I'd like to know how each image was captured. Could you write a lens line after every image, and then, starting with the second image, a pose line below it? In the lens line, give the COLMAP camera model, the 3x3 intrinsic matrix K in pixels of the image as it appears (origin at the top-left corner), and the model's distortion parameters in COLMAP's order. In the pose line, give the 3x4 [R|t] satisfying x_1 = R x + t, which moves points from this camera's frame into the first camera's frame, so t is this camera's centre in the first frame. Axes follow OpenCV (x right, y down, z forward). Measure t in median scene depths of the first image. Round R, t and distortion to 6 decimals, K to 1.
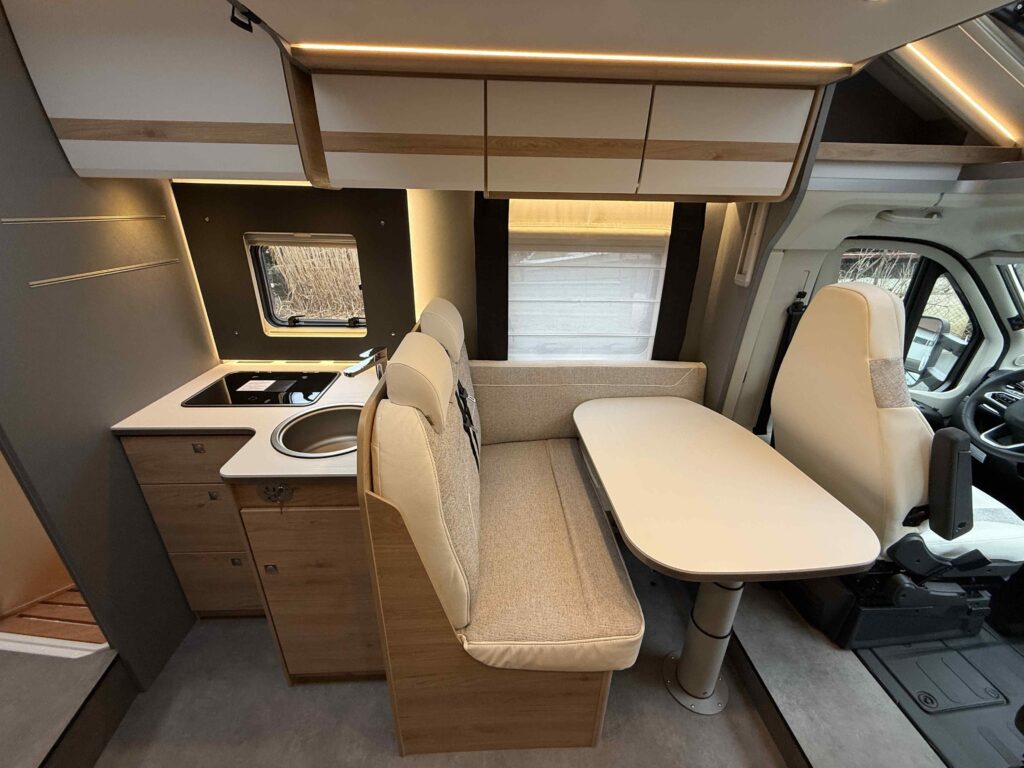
lens RADIAL K [[407.5, 0, 508.1], [0, 407.5, 384.0], [0, 0, 1]] dist [0.001106, 0.000020]
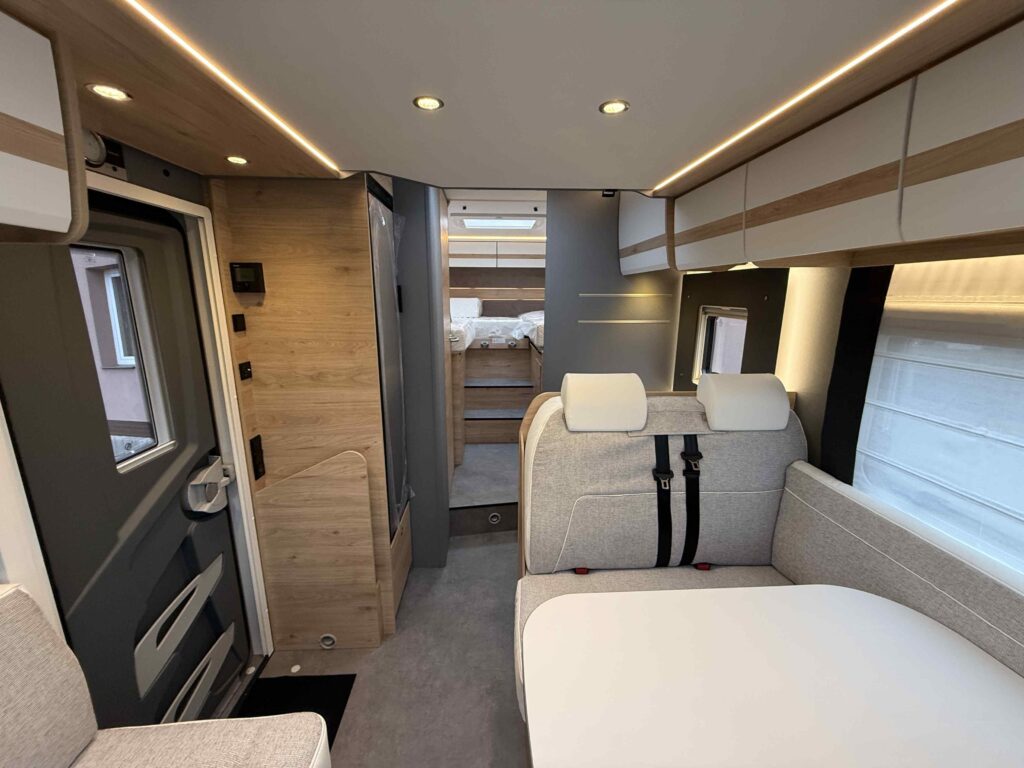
lens RADIAL K [[407.5, 0, 508.1], [0, 407.5, 384.0], [0, 0, 1]] dist [0.001106, 0.000020]
pose [[0.005513, 0.197471, -0.980293, 0.853395], [-0.397450, 0.899984, 0.179058, -0.141242], [0.917607, 0.388631, 0.083446, 0.453101]]
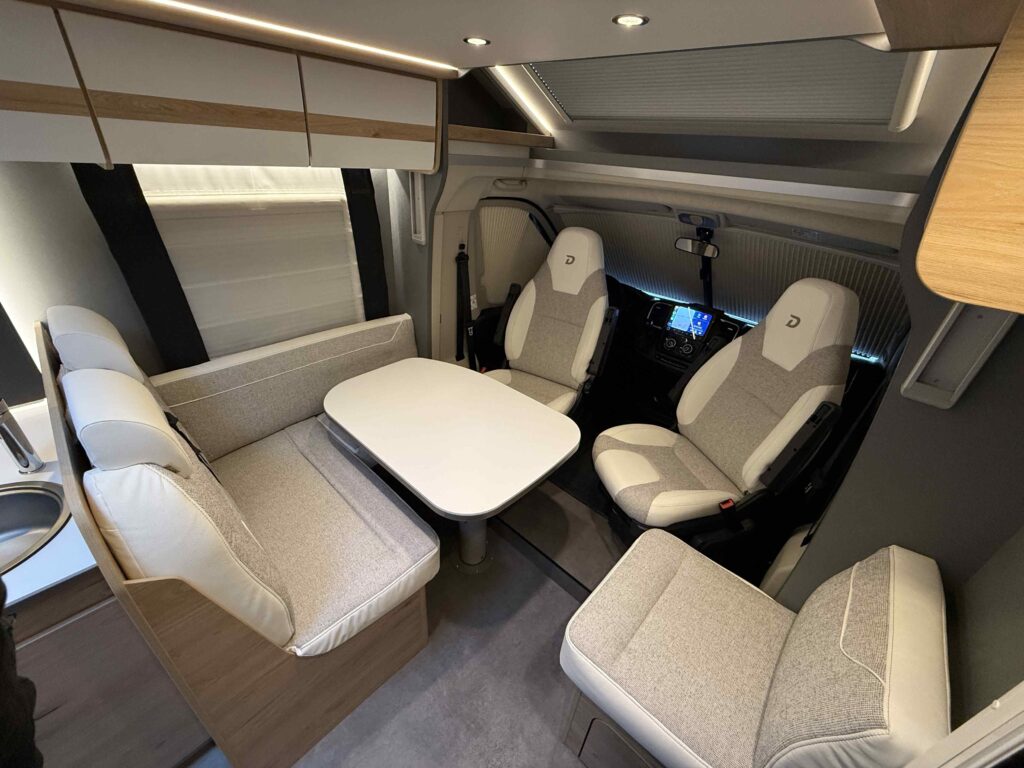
lens RADIAL K [[407.5, 0, 508.1], [0, 407.5, 384.0], [0, 0, 1]] dist [0.001106, 0.000020]
pose [[0.719572, -0.320385, 0.616092, -0.107660], [0.226040, 0.946954, 0.228437, -0.079698], [-0.656599, -0.025115, 0.753821, -0.067454]]
